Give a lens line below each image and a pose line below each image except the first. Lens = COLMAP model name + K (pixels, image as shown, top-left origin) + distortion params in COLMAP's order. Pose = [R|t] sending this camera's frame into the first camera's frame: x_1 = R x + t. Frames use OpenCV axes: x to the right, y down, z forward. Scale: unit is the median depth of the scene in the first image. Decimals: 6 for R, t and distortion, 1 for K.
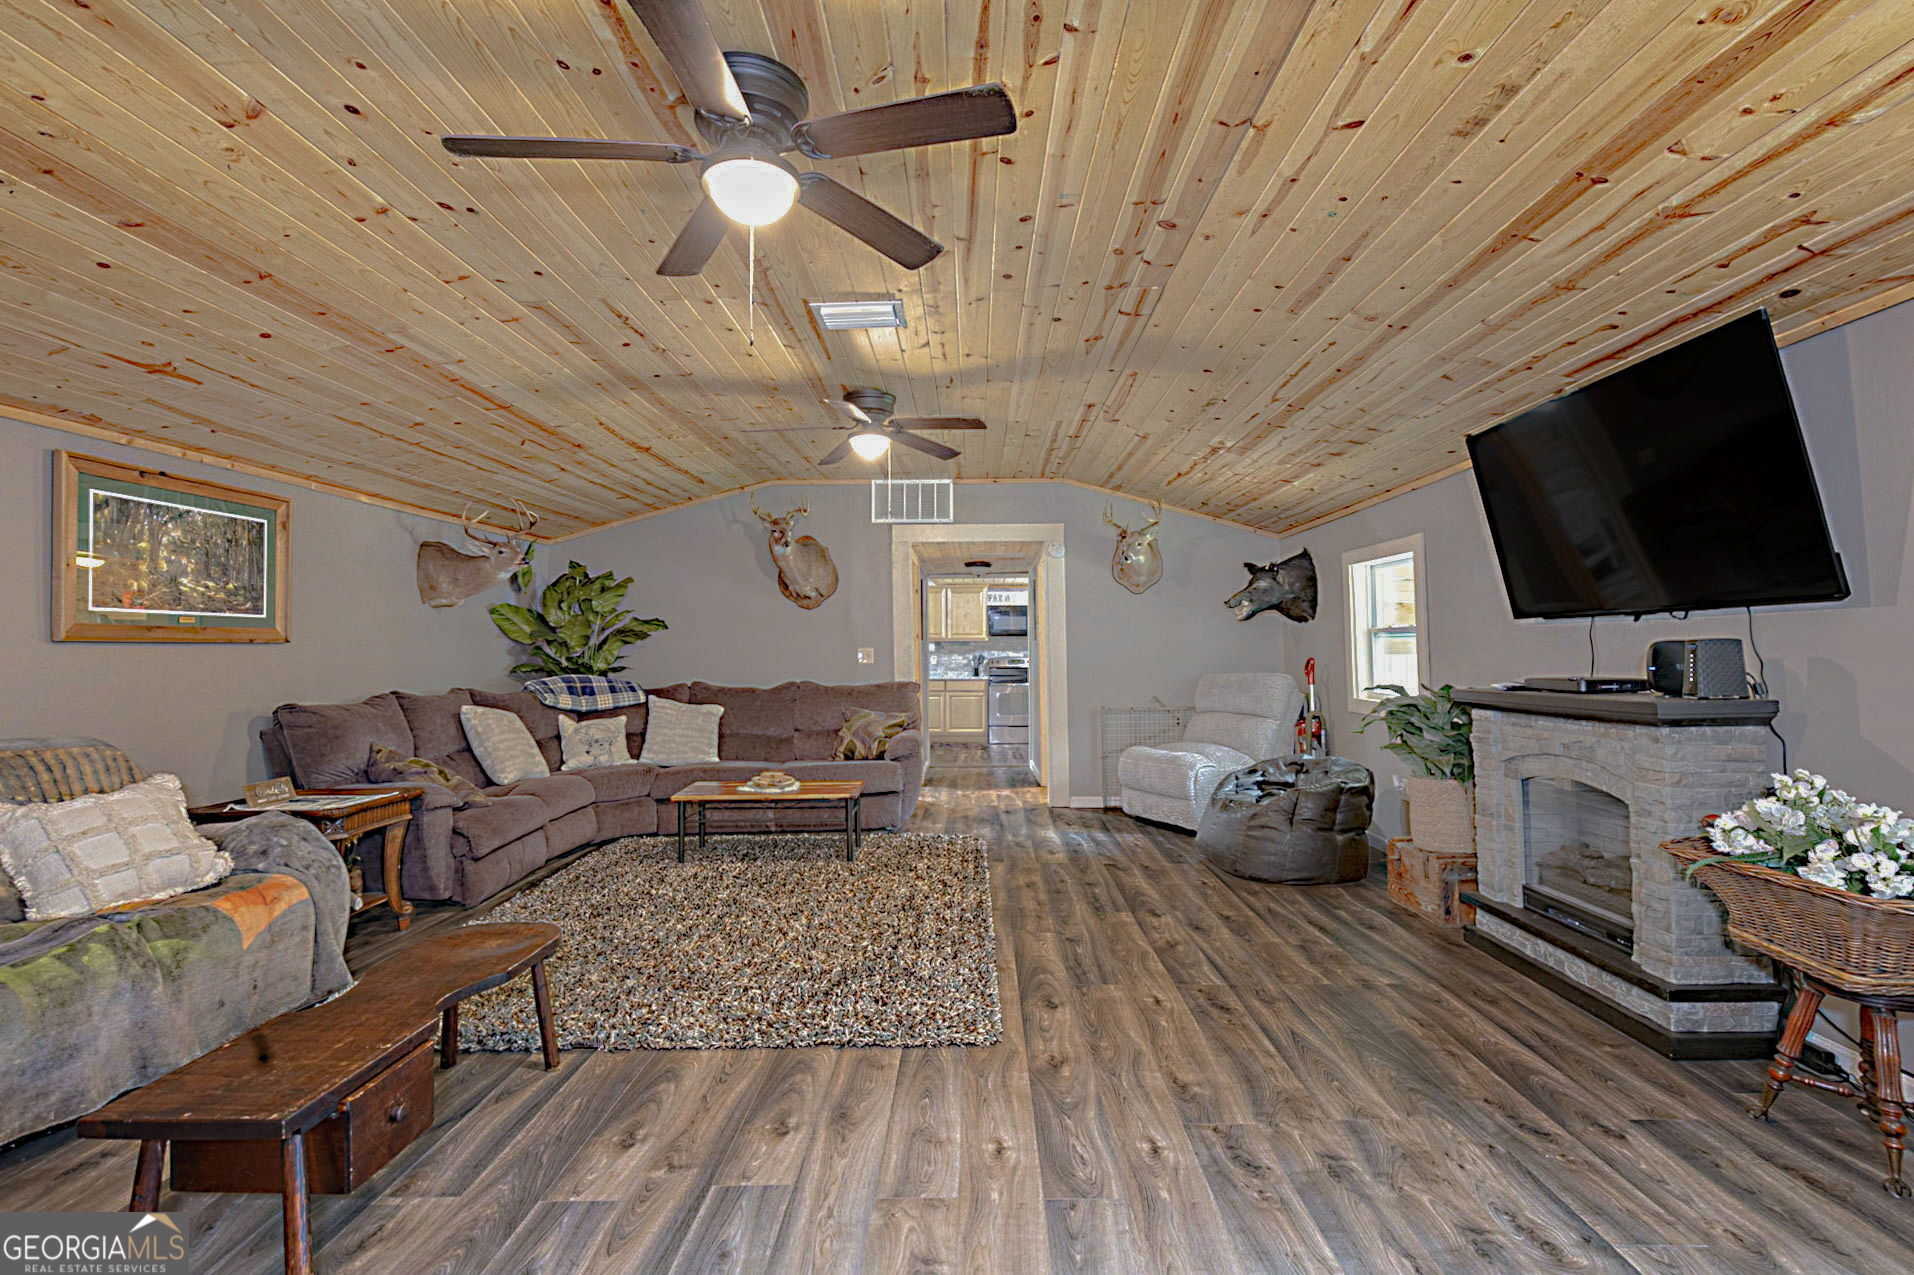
lens RADIAL K [[873.1, 0, 957.0], [0, 873.1, 637.5], [0, 0, 1]] dist [0.007181, -0.000073]
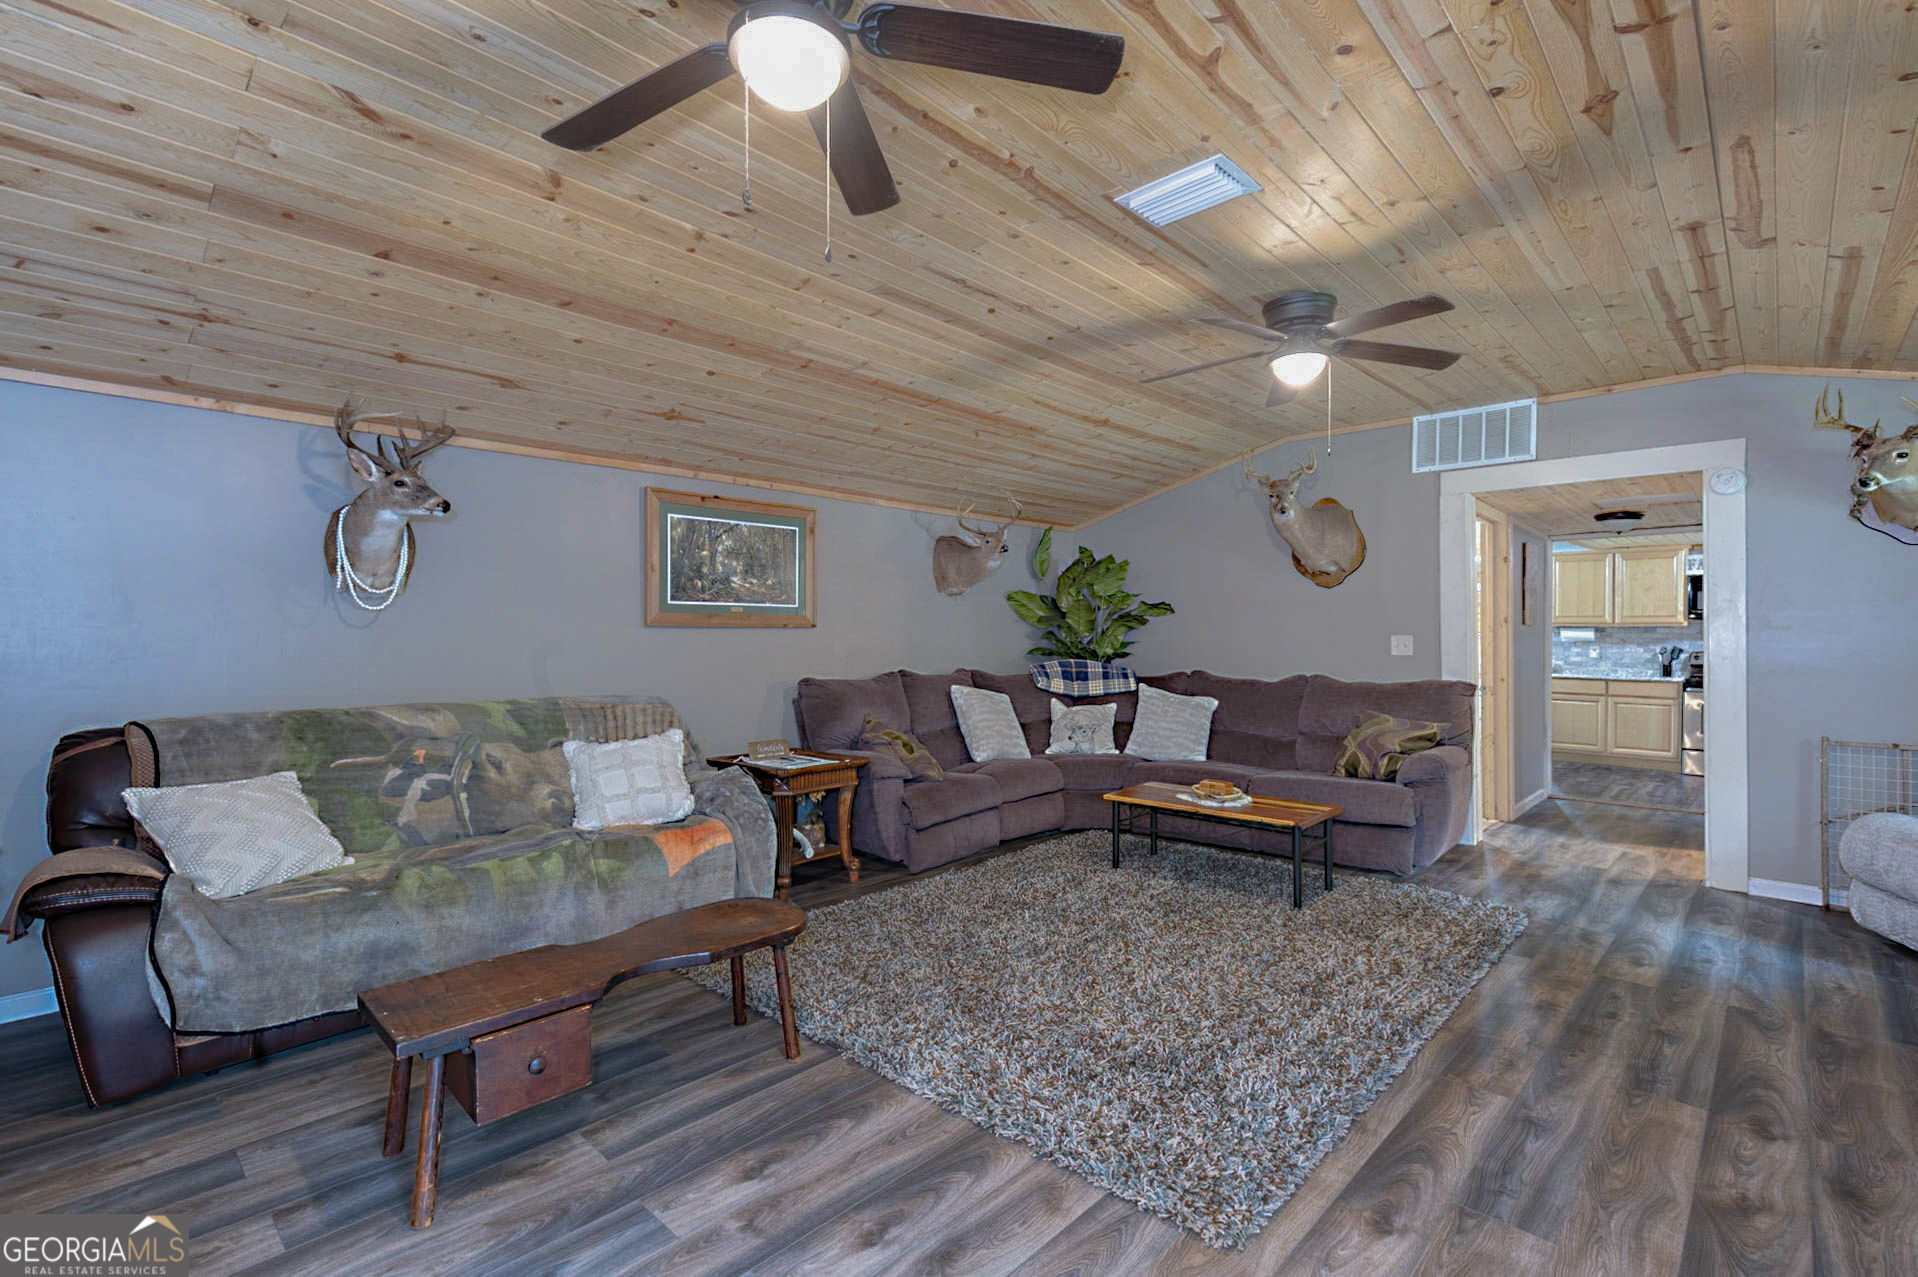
lens RADIAL K [[874.9, 0, 959.0], [0, 874.9, 638.5], [0, 0, 1]] dist [0.007181, -0.000073]
pose [[0.738723, 0.011068, -0.673918, 0.176341], [0.001716, 0.999831, 0.018302, -0.000297], [0.674007, -0.014677, 0.738579, 0.209758]]
